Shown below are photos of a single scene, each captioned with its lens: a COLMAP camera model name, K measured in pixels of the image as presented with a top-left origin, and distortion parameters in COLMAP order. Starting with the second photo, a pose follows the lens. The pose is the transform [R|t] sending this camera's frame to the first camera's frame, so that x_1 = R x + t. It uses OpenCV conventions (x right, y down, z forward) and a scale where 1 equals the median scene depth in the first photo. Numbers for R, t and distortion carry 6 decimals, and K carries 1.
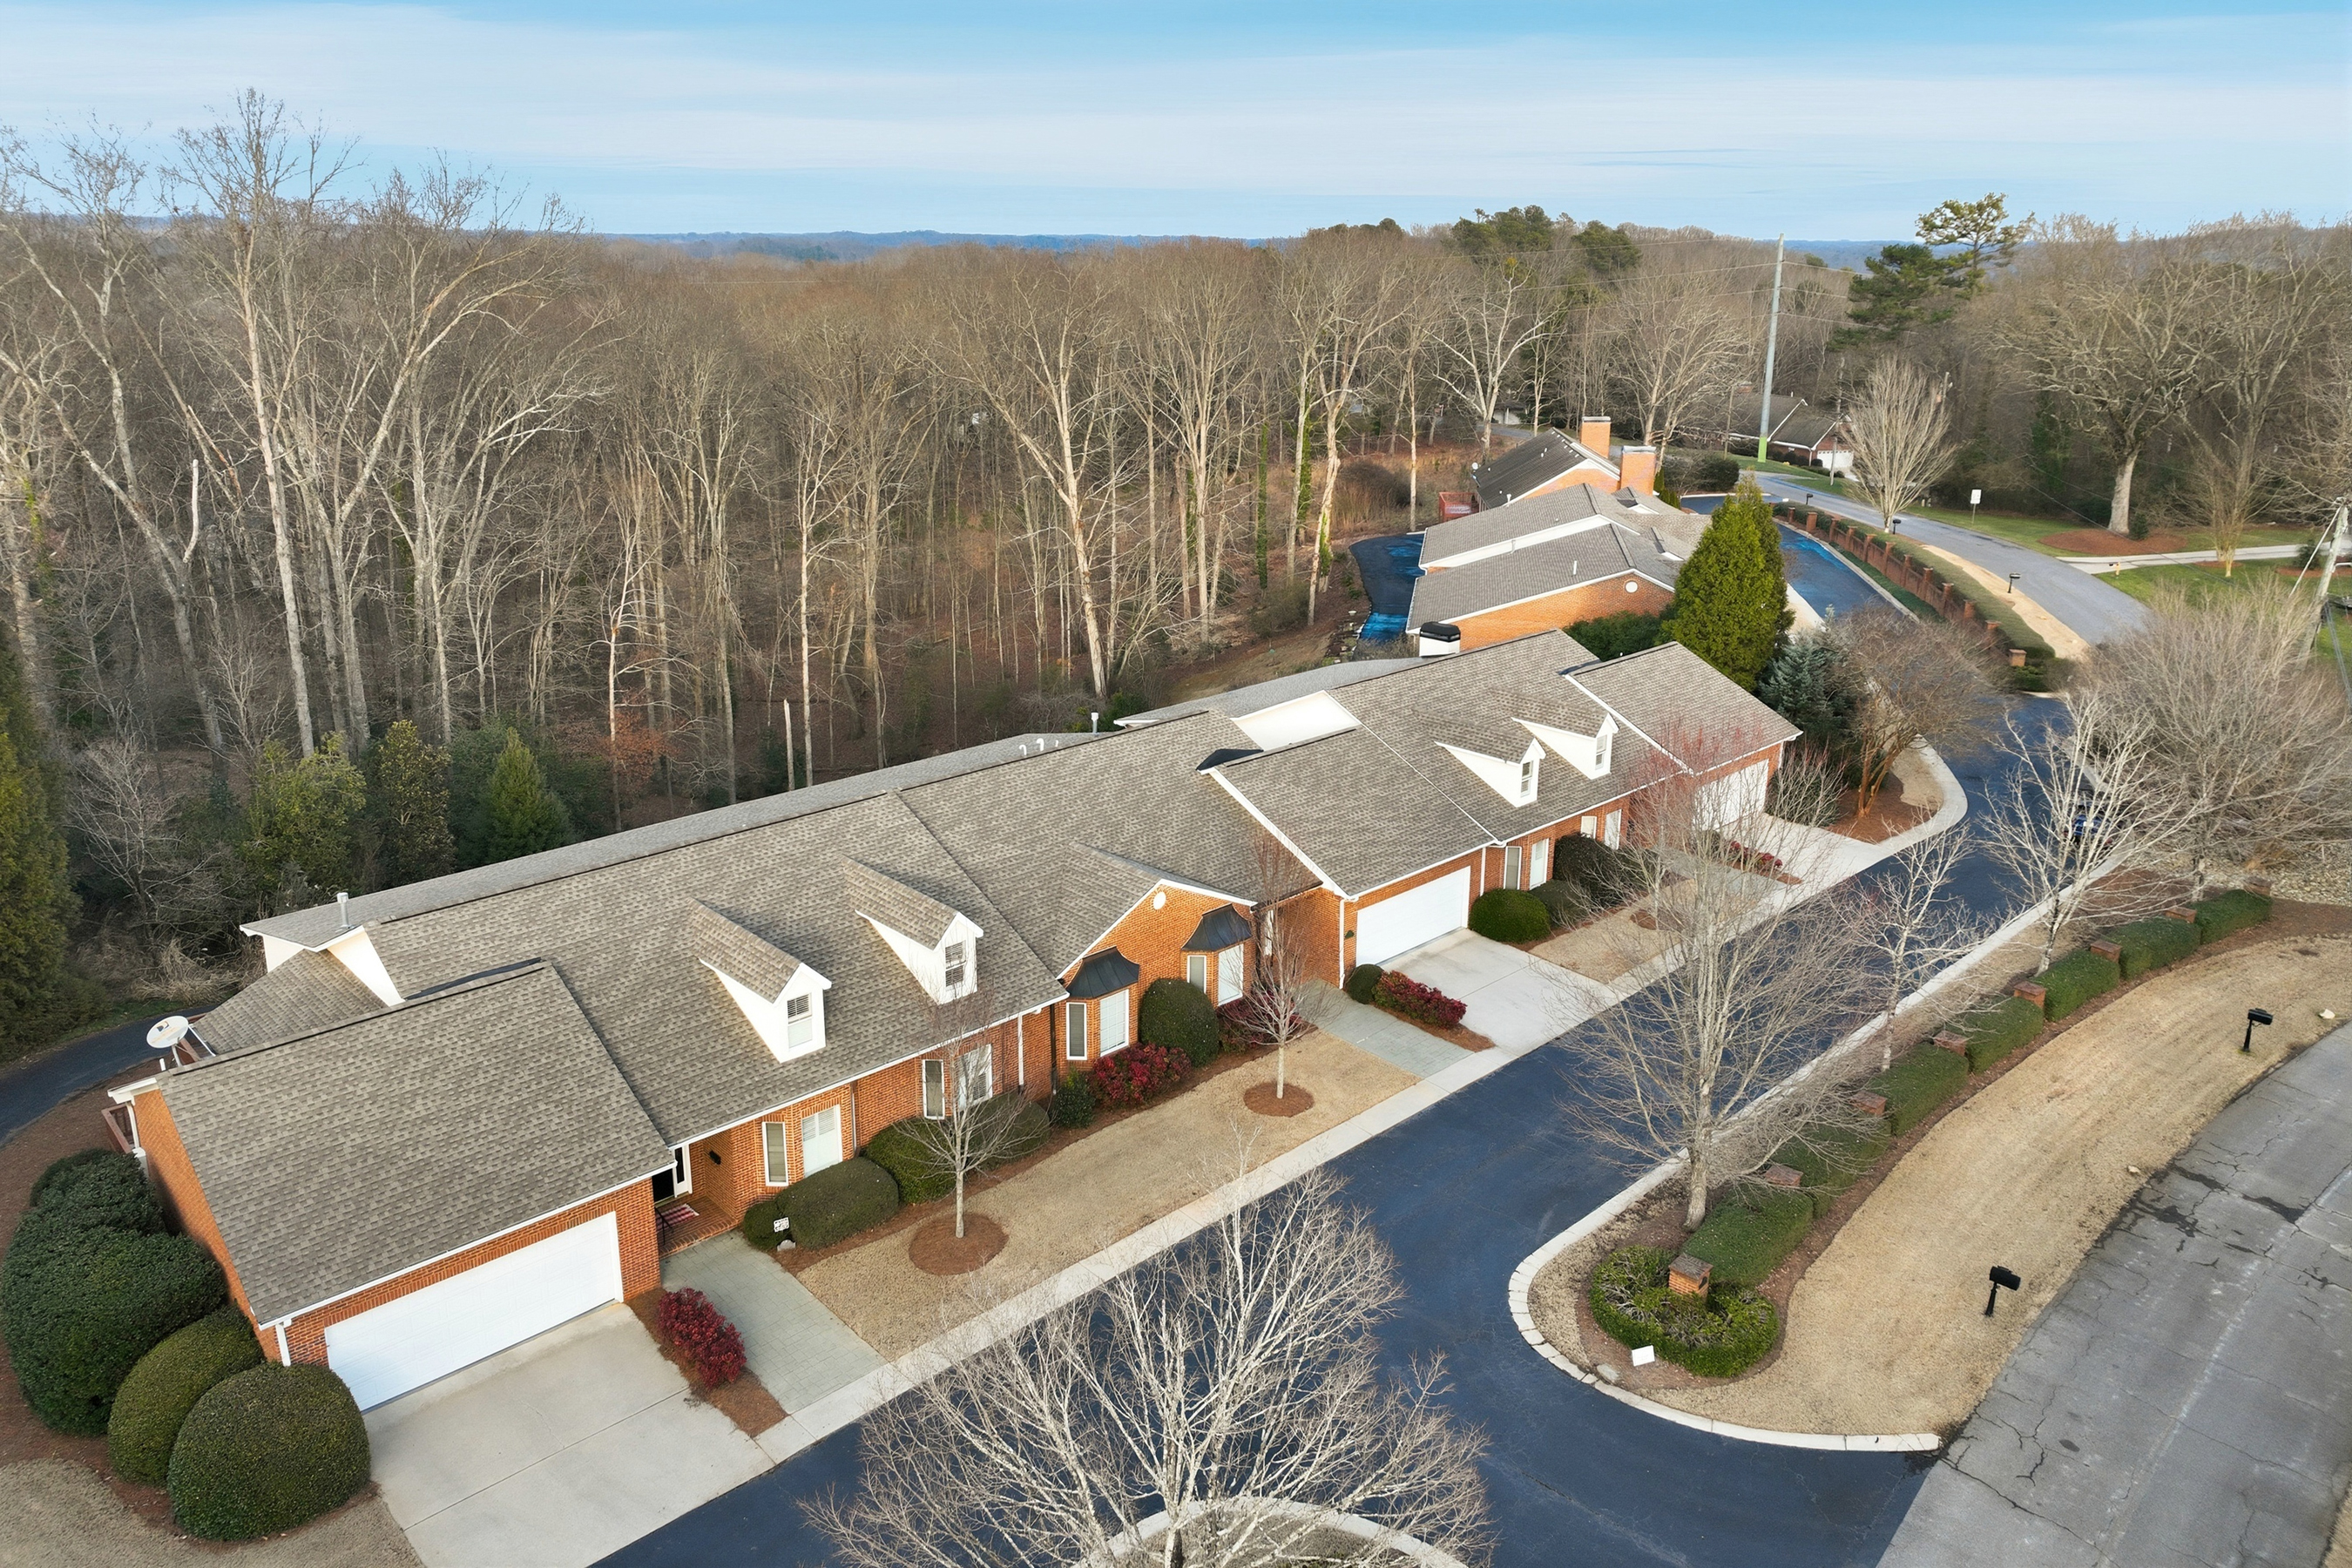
lens RADIAL K [[1671.5, 0, 1182.0], [0, 1671.5, 682.5], [0, 0, 1]] dist [0.006146, 0.006885]
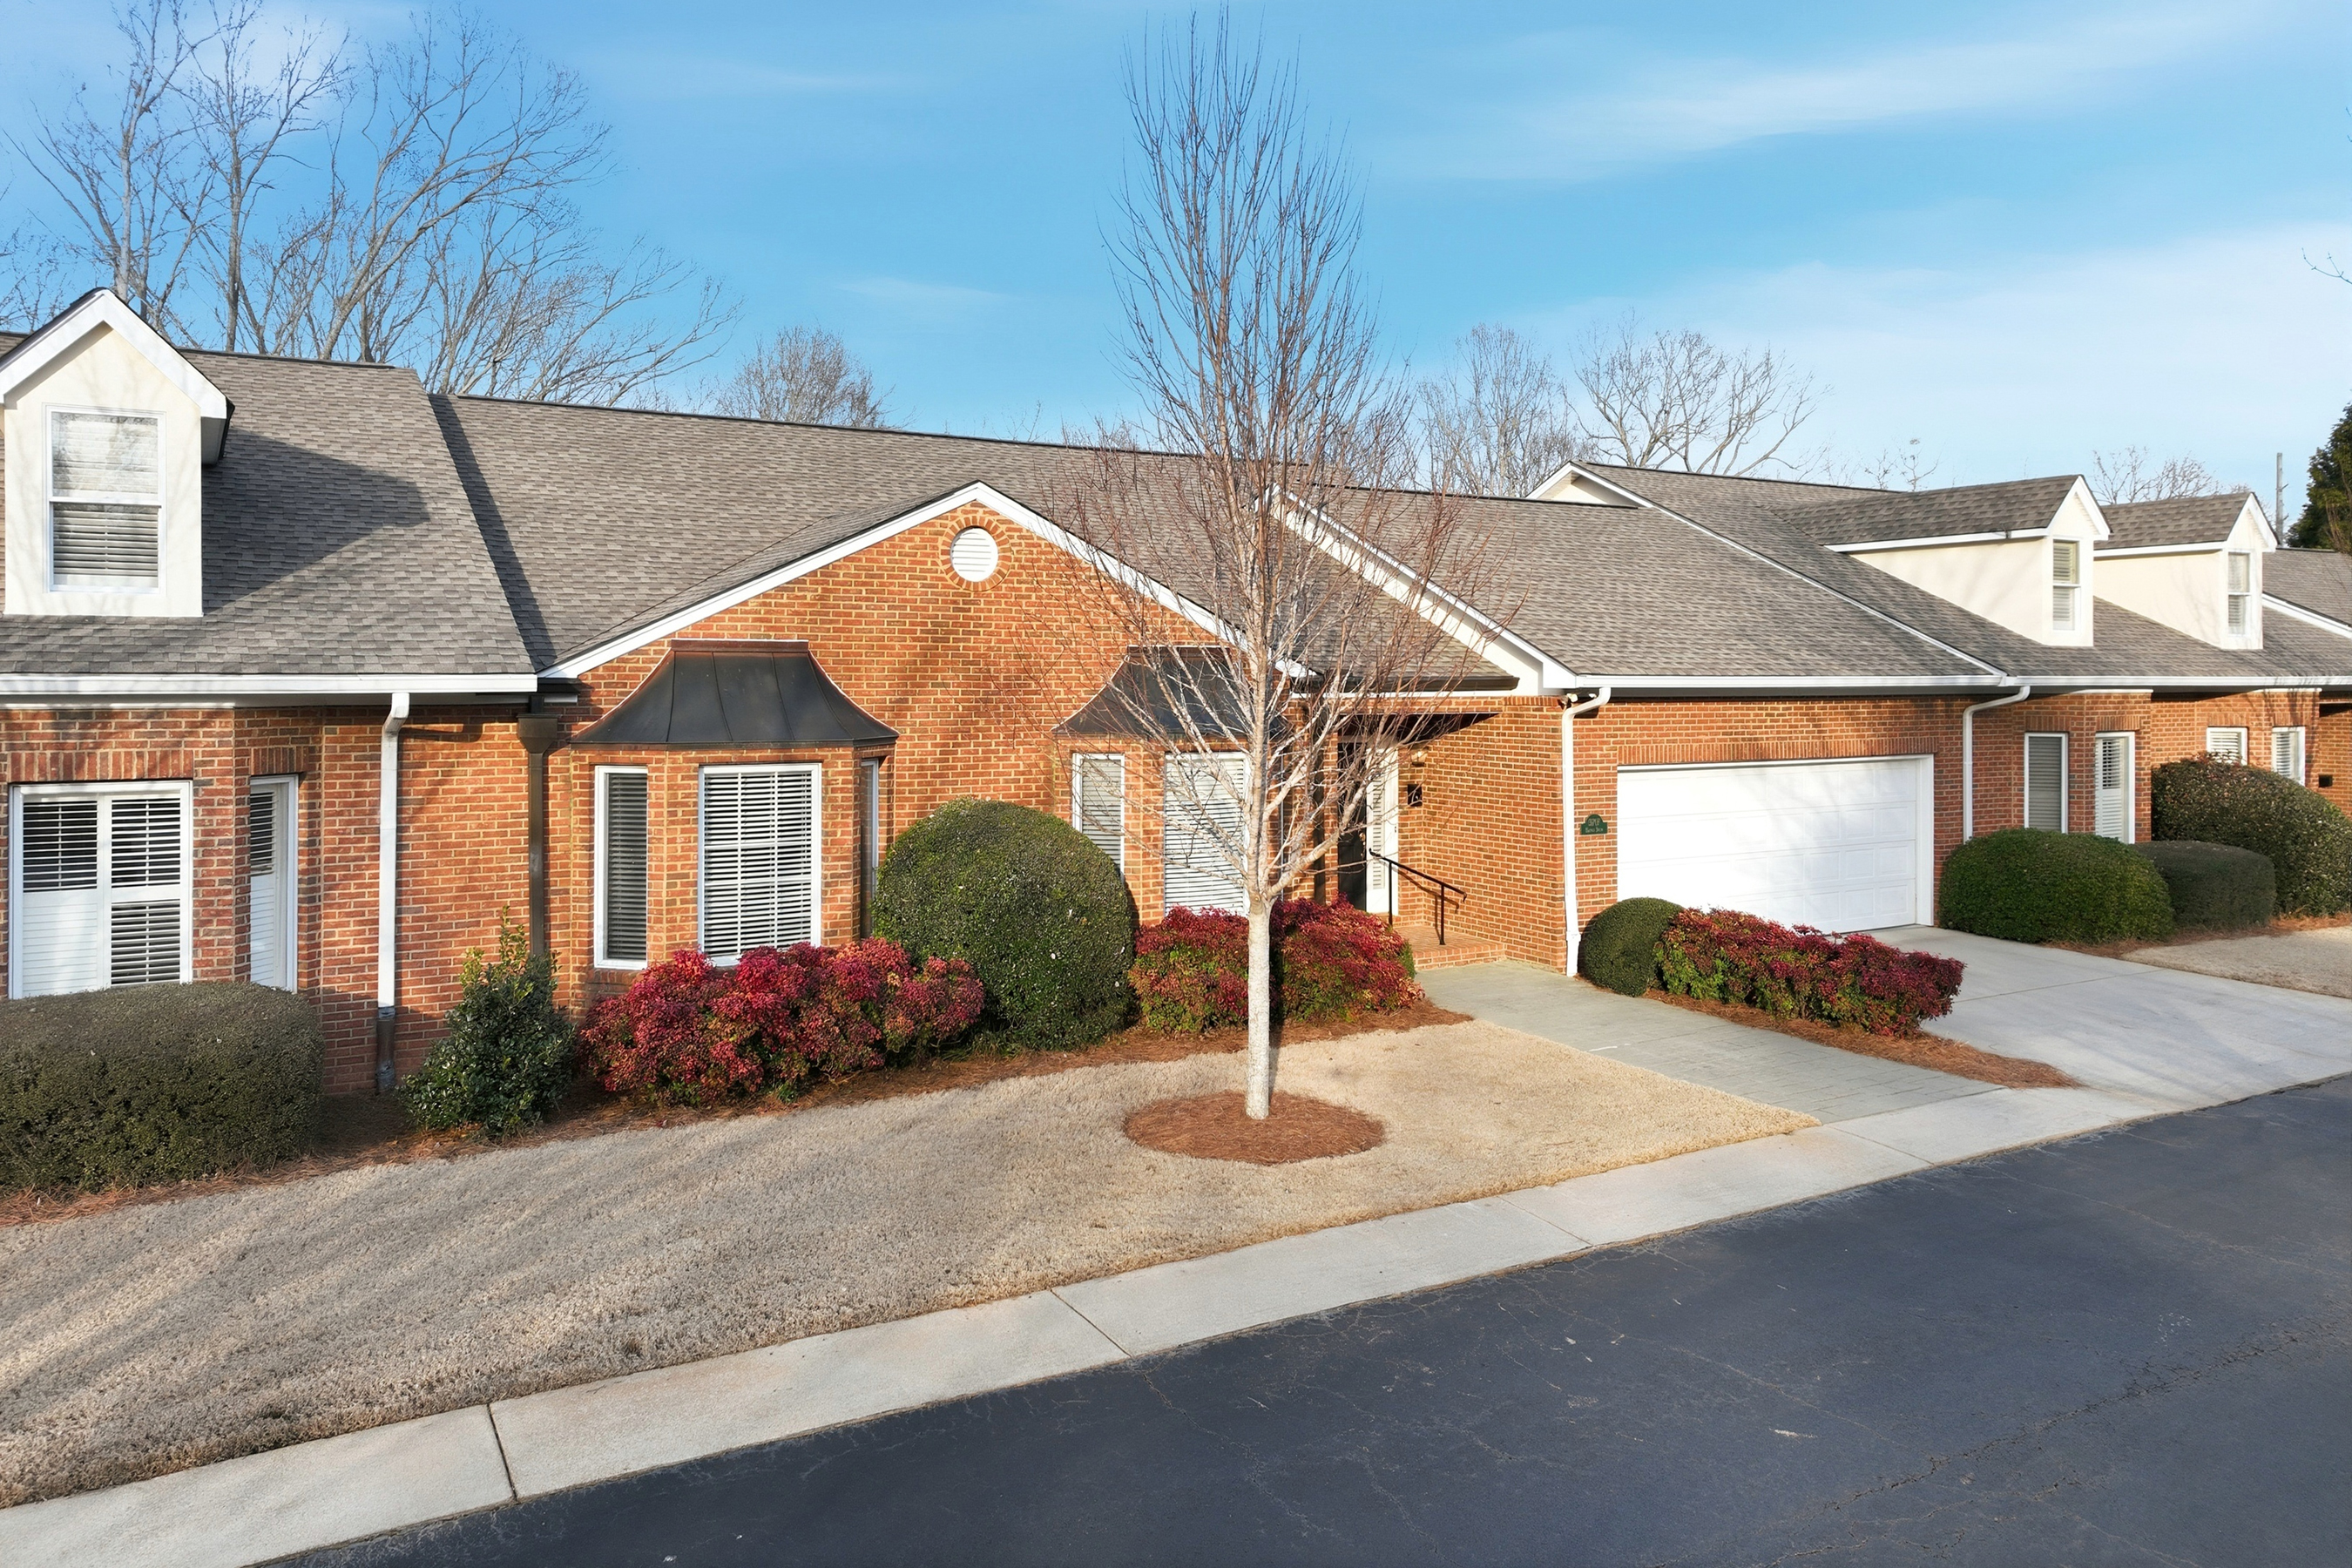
lens RADIAL K [[1671.5, 0, 1182.0], [0, 1671.5, 682.5], [0, 0, 1]] dist [0.006146, 0.006885]
pose [[0.976750, -0.001710, -0.214377, 0.086417], [-0.052994, 0.967010, -0.249166, 0.205326], [0.207731, 0.254733, 0.944436, 0.601973]]
